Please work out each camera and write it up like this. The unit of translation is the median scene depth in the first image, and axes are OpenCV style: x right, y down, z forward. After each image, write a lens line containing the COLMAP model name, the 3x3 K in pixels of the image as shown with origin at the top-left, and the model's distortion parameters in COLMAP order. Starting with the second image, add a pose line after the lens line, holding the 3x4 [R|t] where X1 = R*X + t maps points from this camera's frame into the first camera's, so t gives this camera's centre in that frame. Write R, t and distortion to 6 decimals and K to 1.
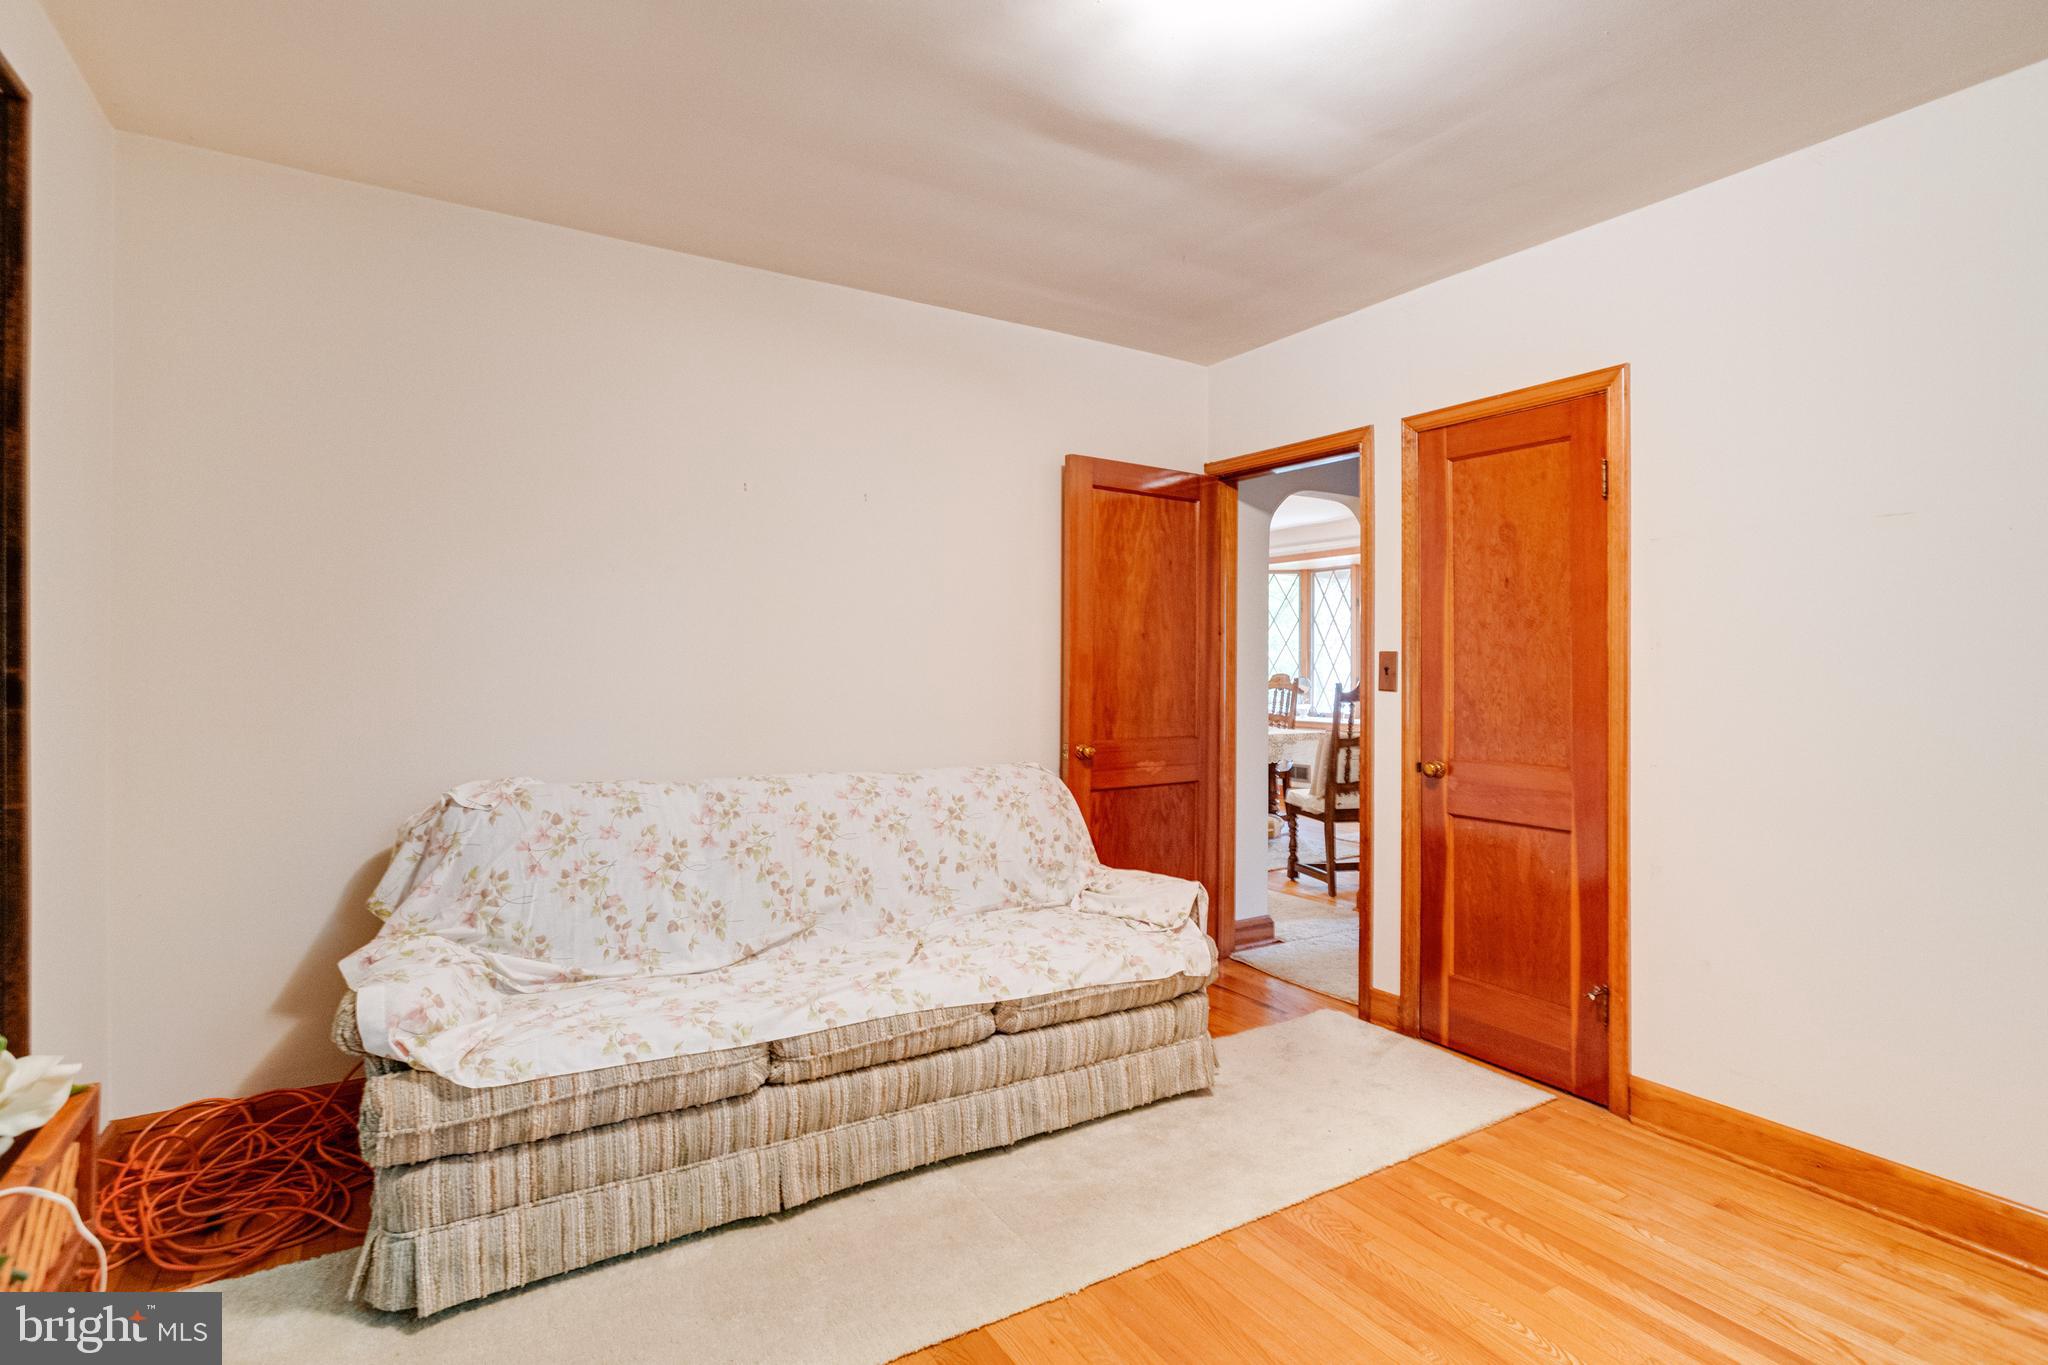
lens RADIAL K [[991.2, 0, 1018.0], [0, 991.2, 673.2], [0, 0, 1]] dist [-0.047590, 0.030127]
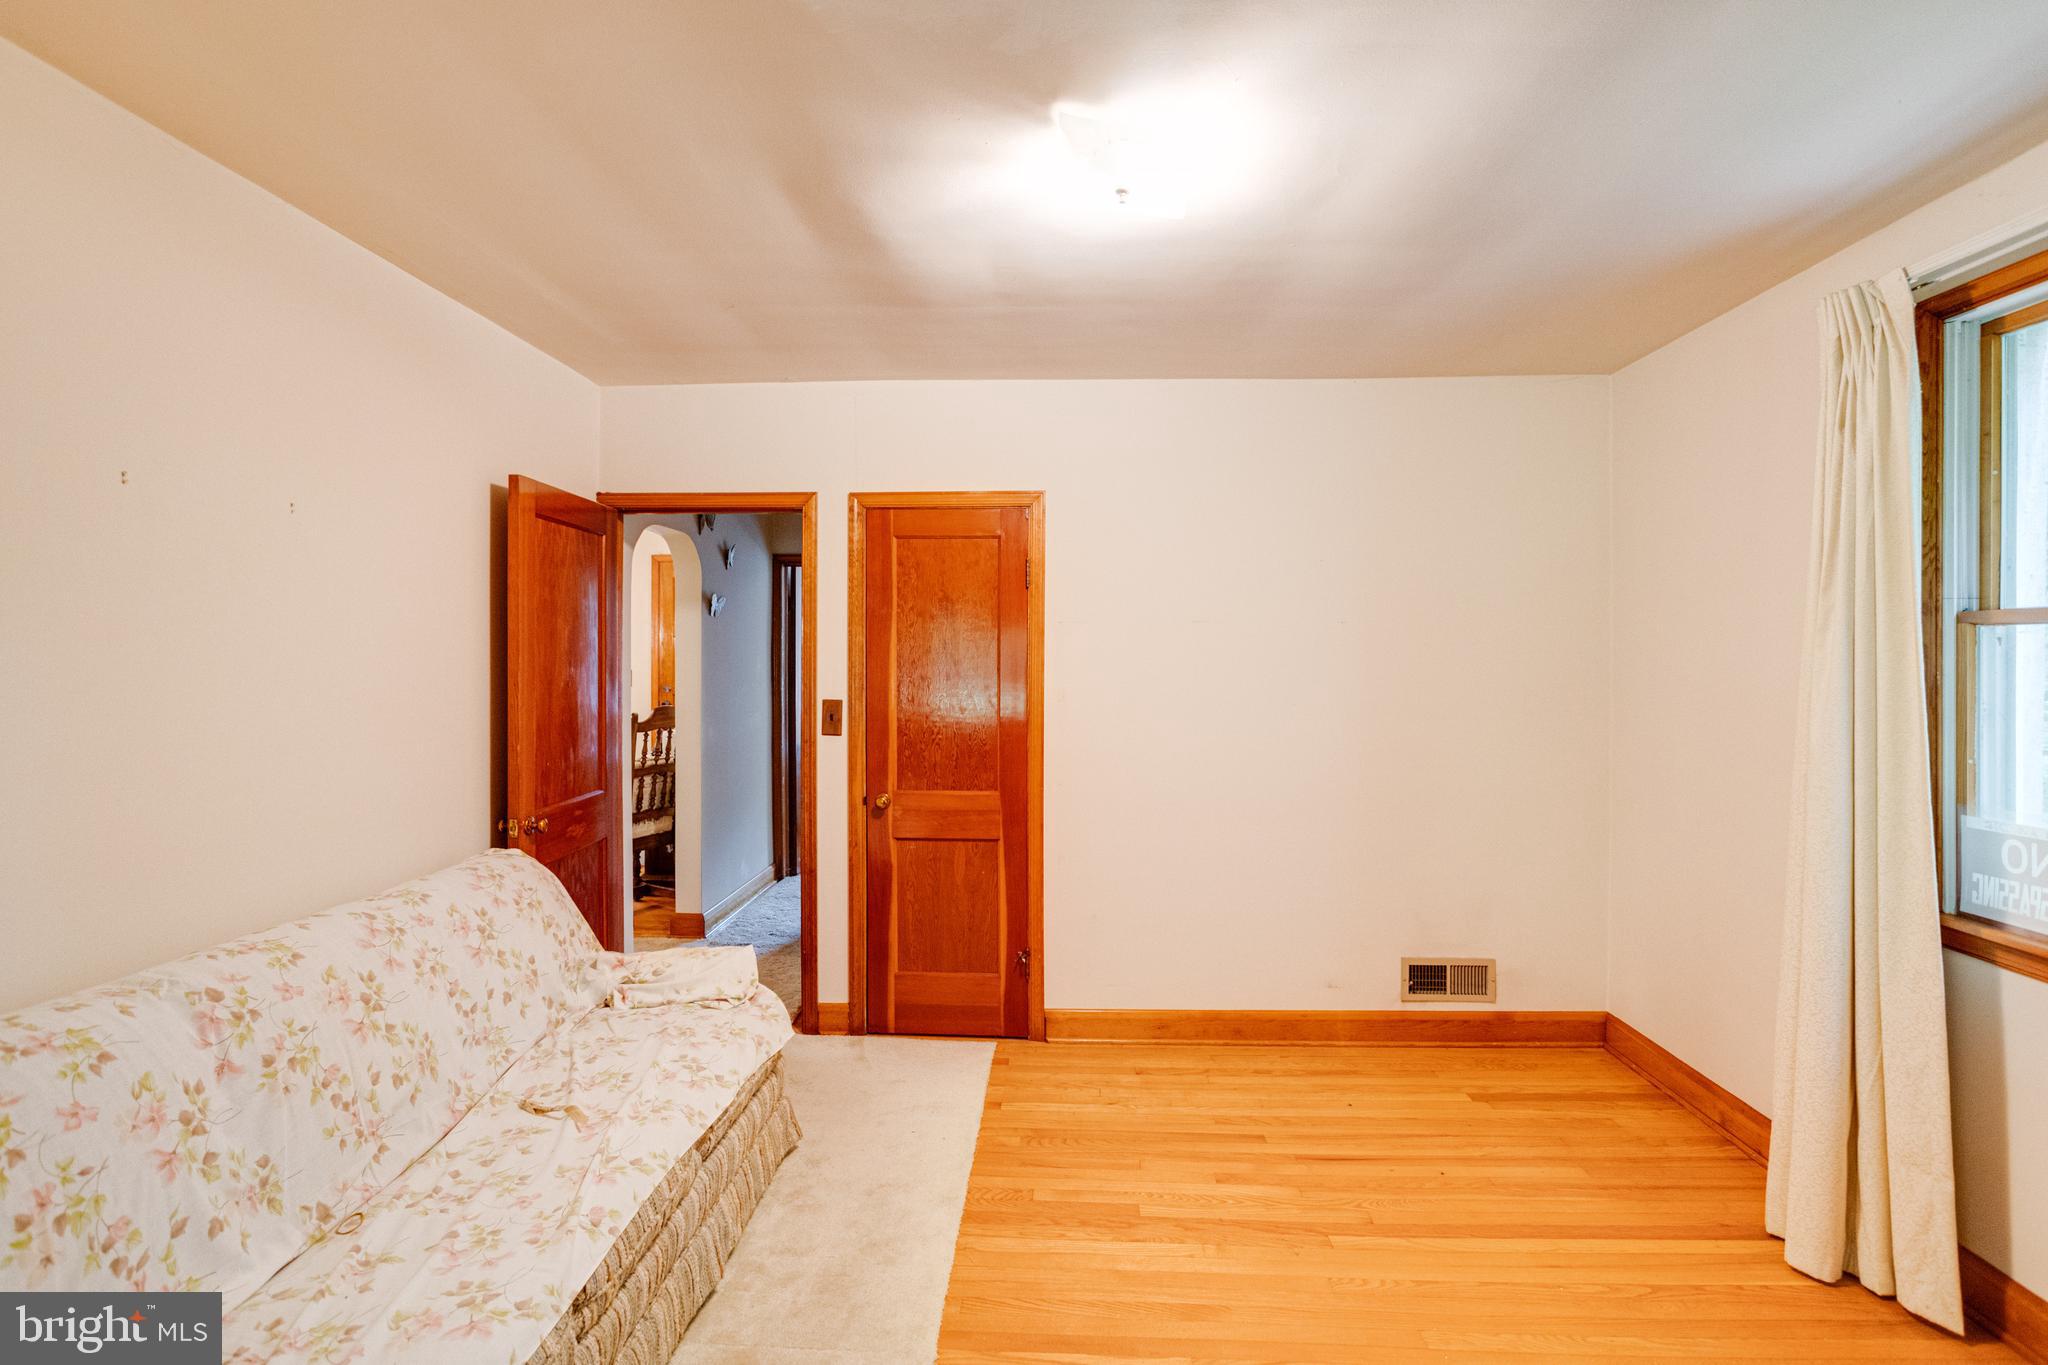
lens RADIAL K [[991.2, 0, 1027.0], [0, 991.2, 689.2], [0, 0, 1]] dist [-0.022364, 0.018308]
pose [[0.565165, -0.028476, 0.824486, -0.493677], [0.002680, 0.999462, 0.032682, -0.081582], [-0.824973, -0.016261, 0.564938, 0.218308]]
